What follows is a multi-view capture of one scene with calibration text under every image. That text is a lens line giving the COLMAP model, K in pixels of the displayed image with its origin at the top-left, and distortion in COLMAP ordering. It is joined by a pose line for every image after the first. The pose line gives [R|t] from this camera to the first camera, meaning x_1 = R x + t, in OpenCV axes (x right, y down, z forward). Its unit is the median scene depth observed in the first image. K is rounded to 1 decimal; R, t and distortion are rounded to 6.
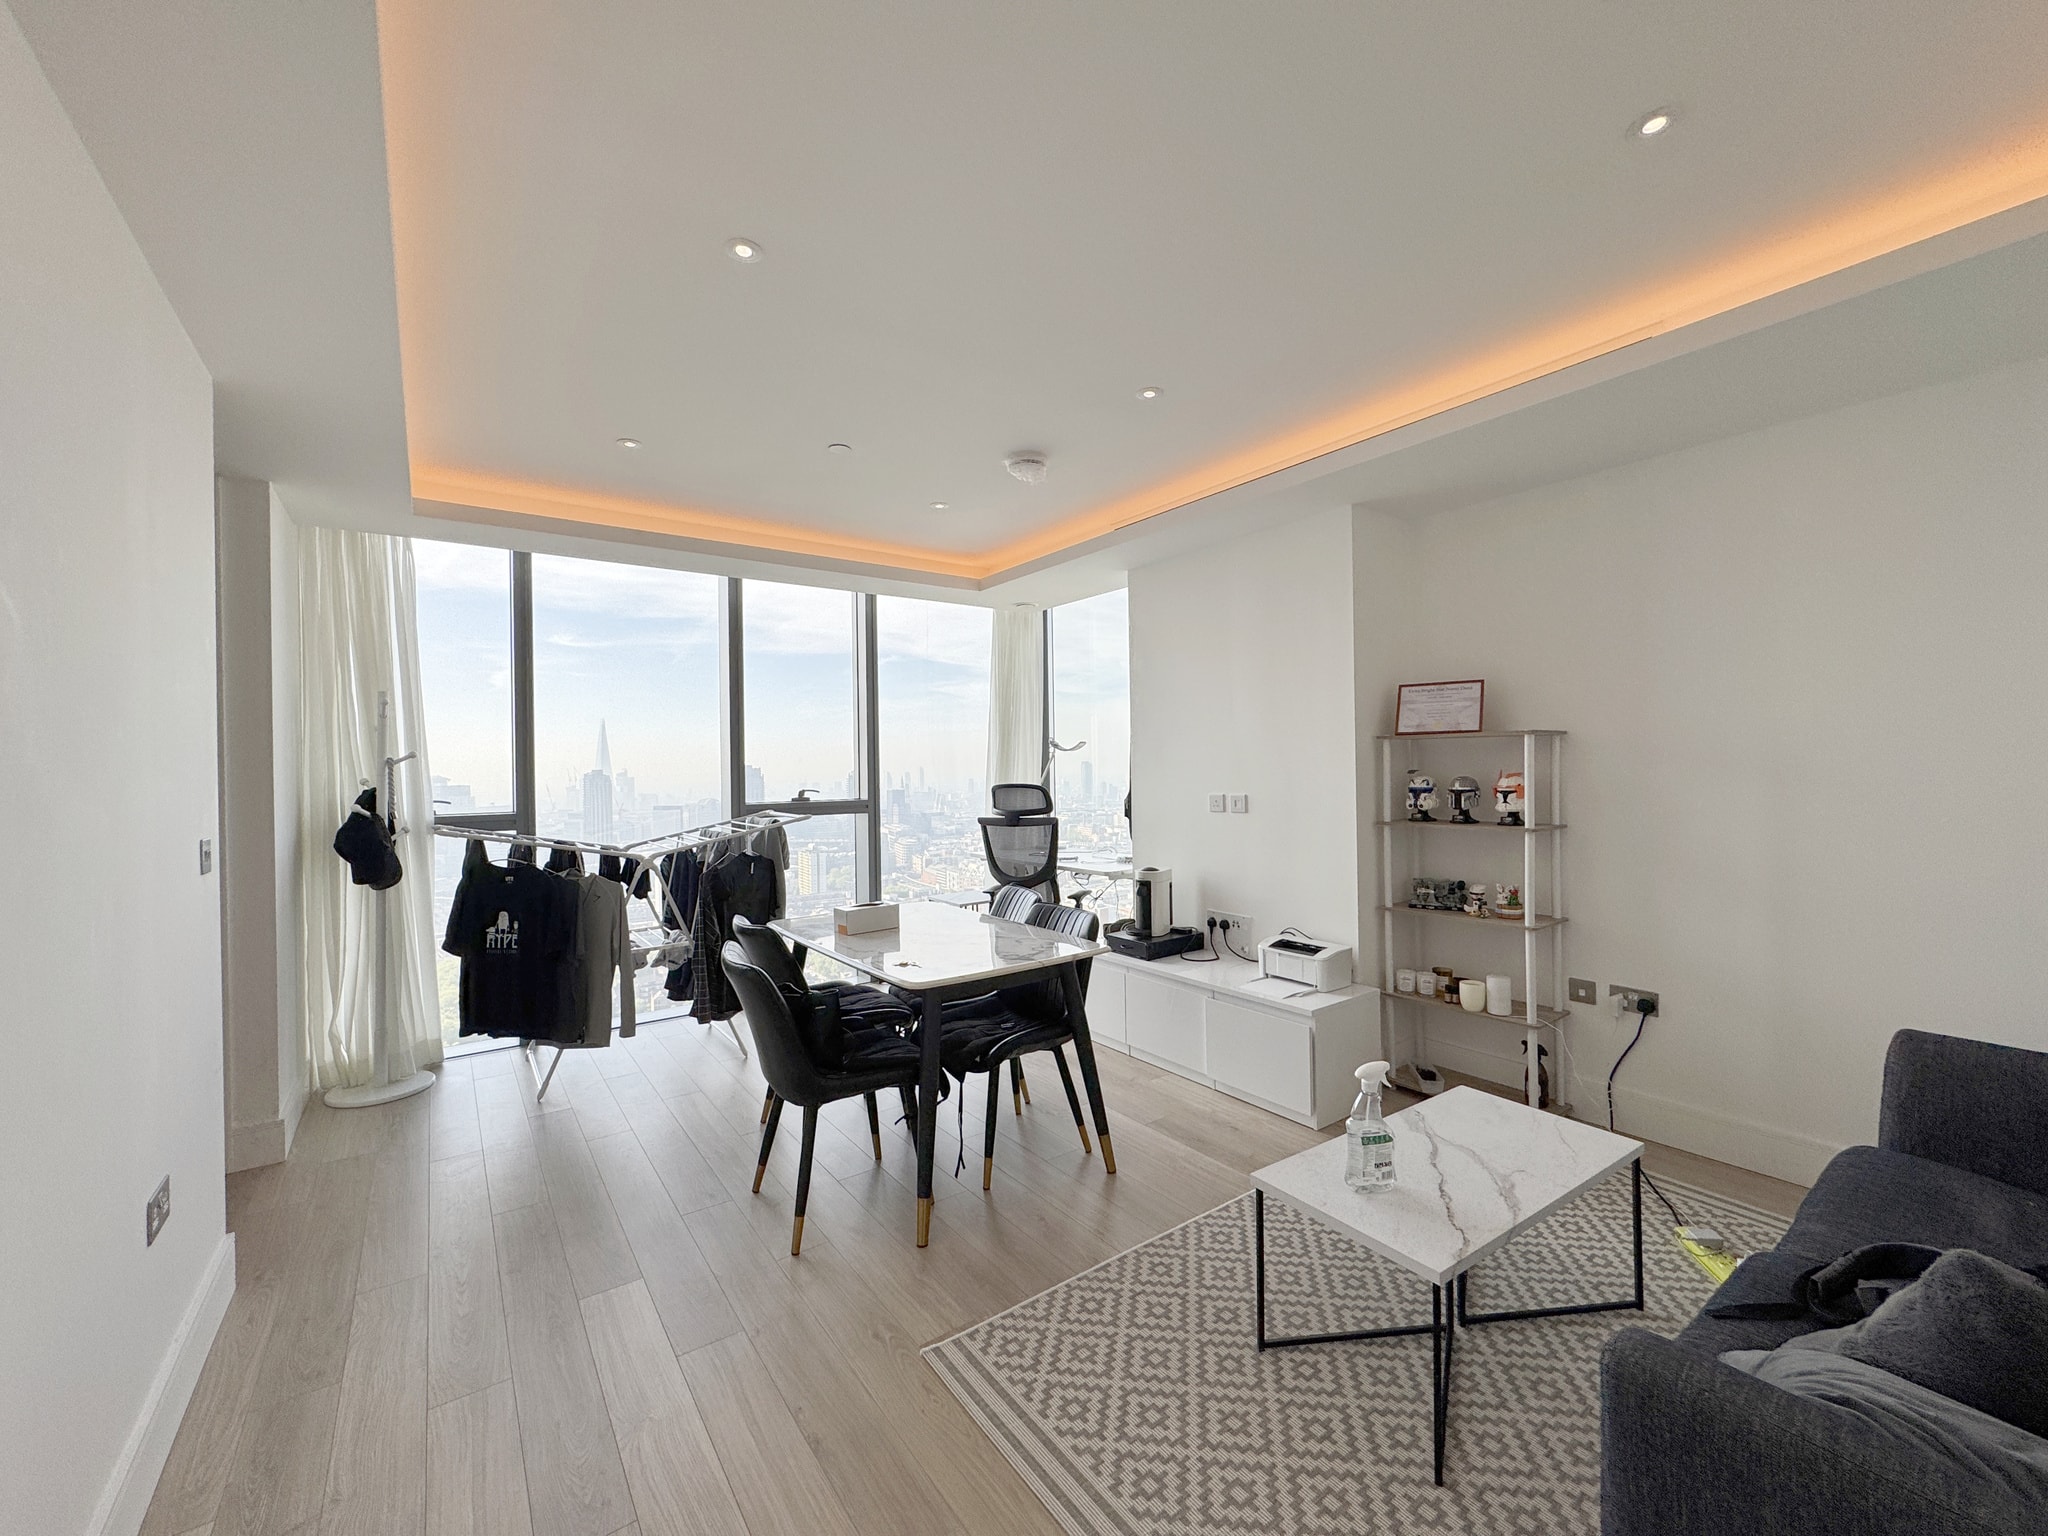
lens RADIAL K [[818.2, 0, 1024.9], [0, 818.2, 764.8], [0, 0, 1]] dist [-0.005253, 0.001016]
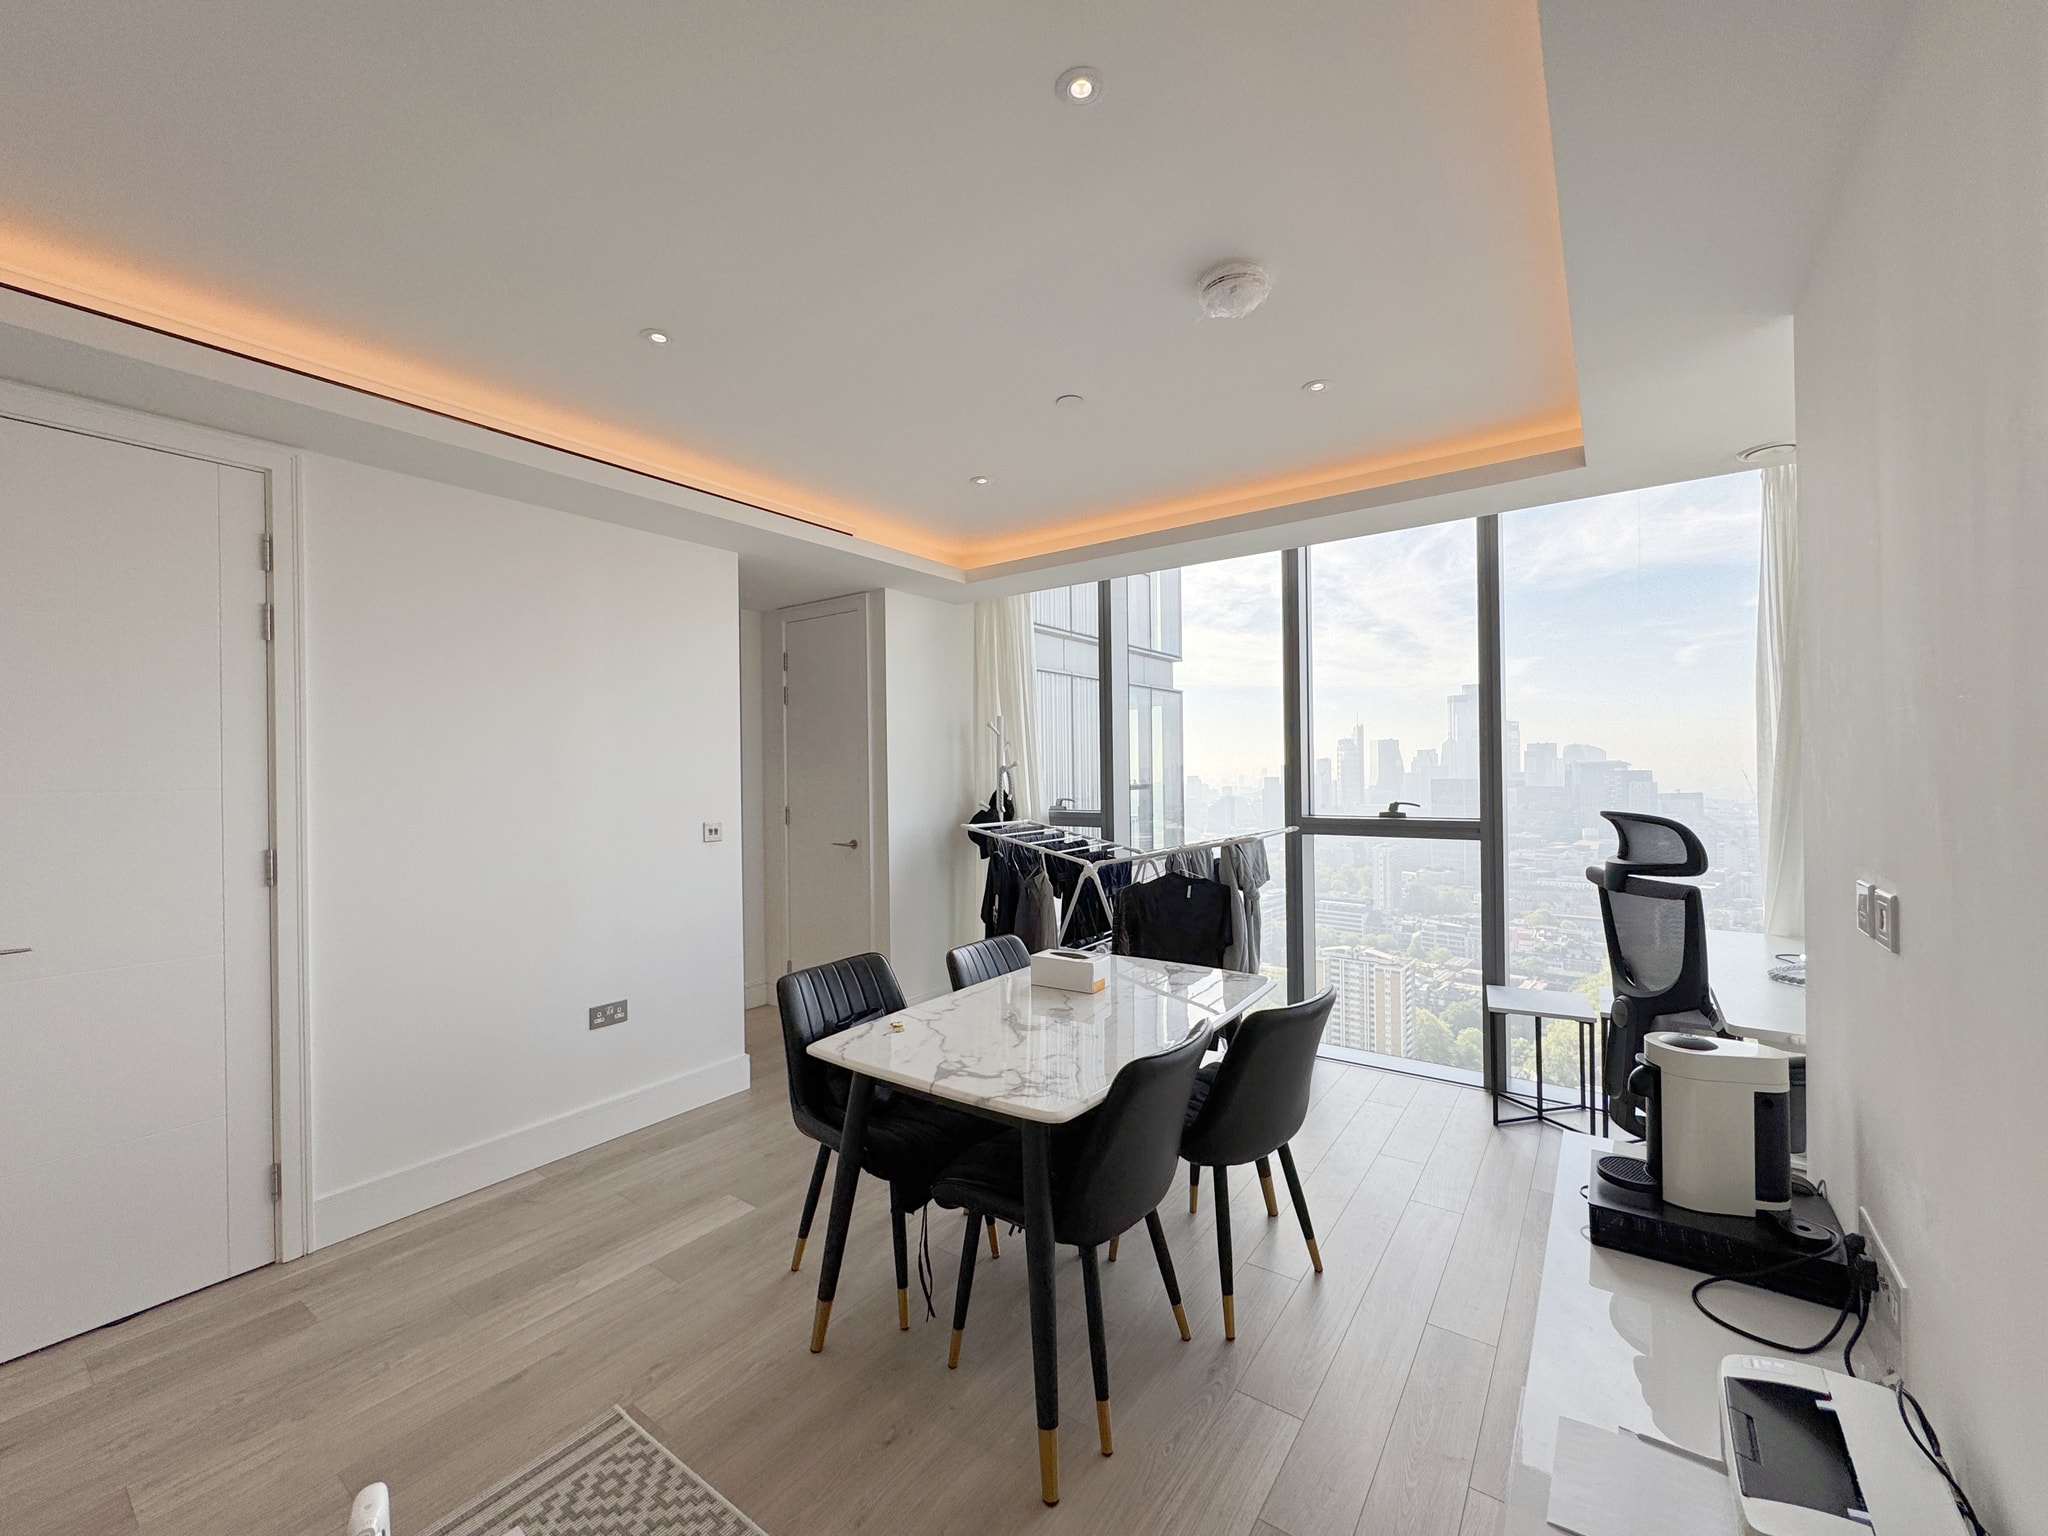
lens RADIAL K [[818.2, 0, 1023.3], [0, 818.2, 766.1], [0, 0, 1]] dist [-0.005253, 0.001016]
pose [[0.312757, 0.007379, -0.949805, 0.456697], [0.011899, 0.999861, 0.011686, -0.021629], [0.949759, -0.014956, 0.312626, 0.573170]]
